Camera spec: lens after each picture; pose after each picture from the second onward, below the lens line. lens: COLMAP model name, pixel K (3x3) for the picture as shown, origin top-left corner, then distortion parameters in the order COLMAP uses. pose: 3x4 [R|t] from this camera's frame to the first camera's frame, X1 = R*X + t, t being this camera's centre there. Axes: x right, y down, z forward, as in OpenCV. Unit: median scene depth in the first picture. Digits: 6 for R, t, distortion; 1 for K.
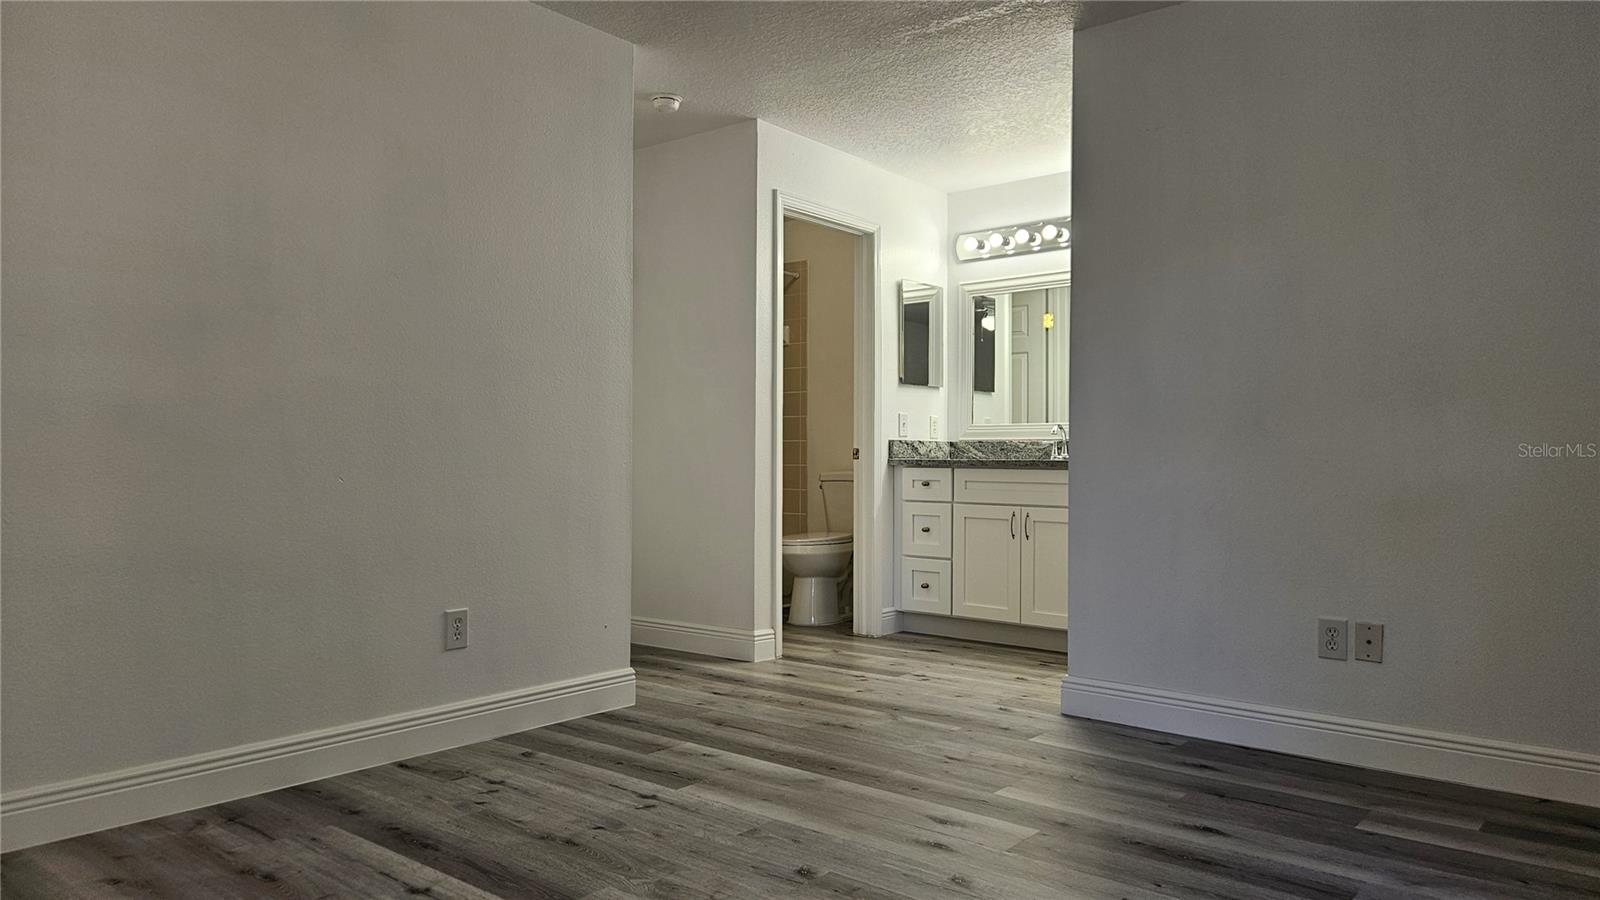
lens RADIAL K [[1067.5, 0, 800.0], [0, 1067.5, 450.0], [0, 0, 1]] dist [0.096296, -0.085904]
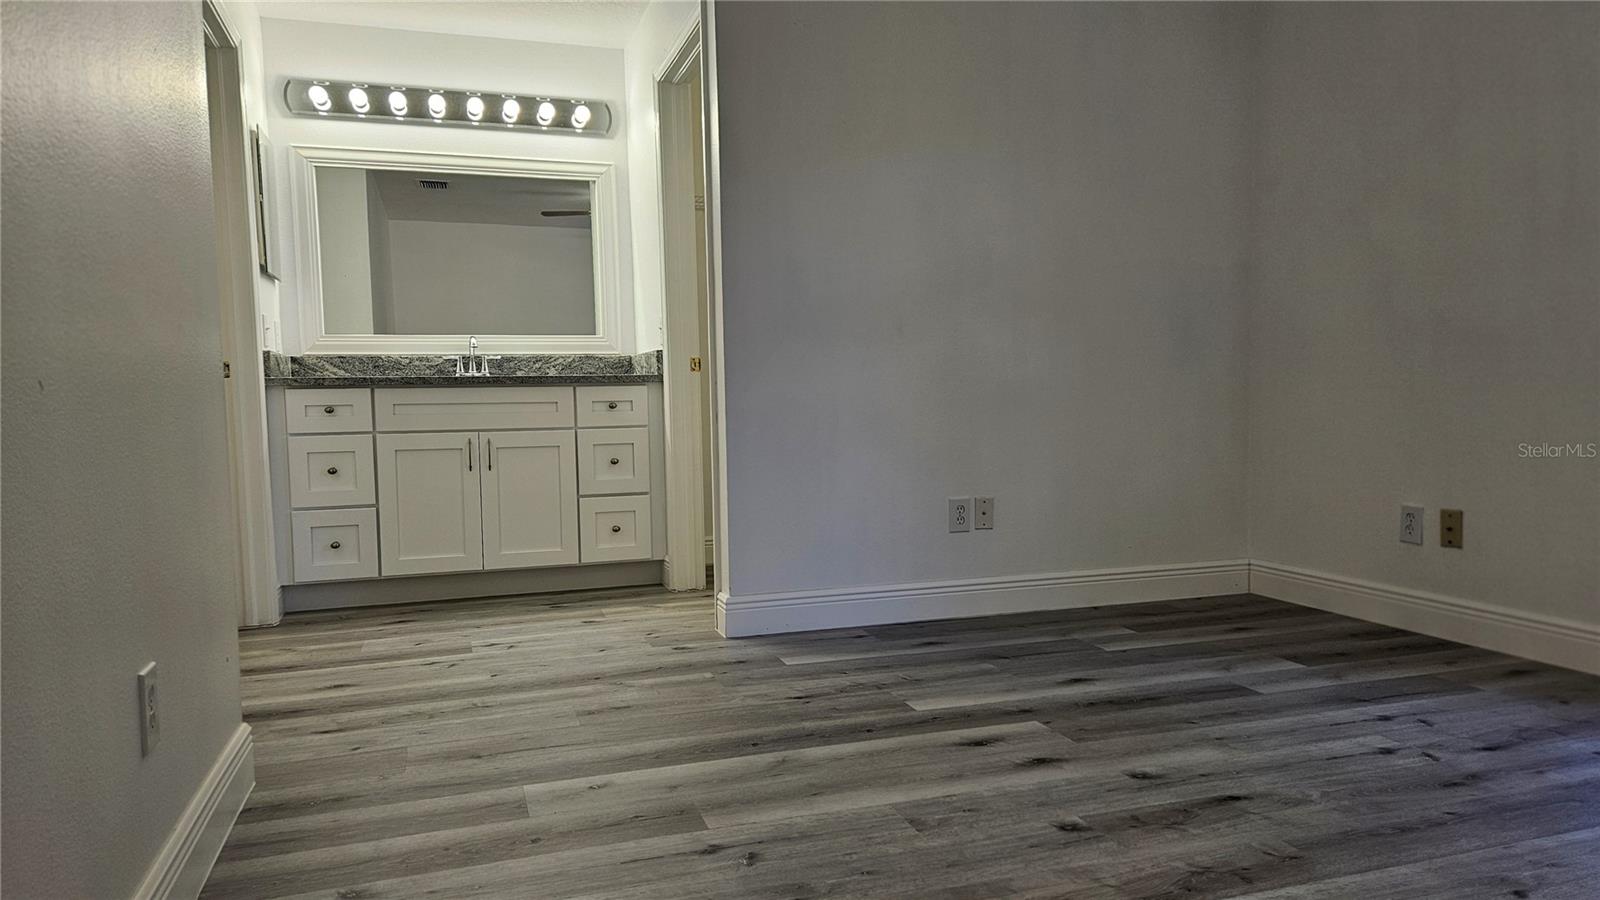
lens RADIAL K [[1067.5, 0, 800.0], [0, 1067.5, 450.0], [0, 0, 1]] dist [0.096296, -0.085904]
pose [[0.534058, -0.059014, 0.843386, -0.554358], [0.012855, 0.998012, 0.061693, 0.026887], [-0.845350, -0.022106, 0.533755, 0.500722]]
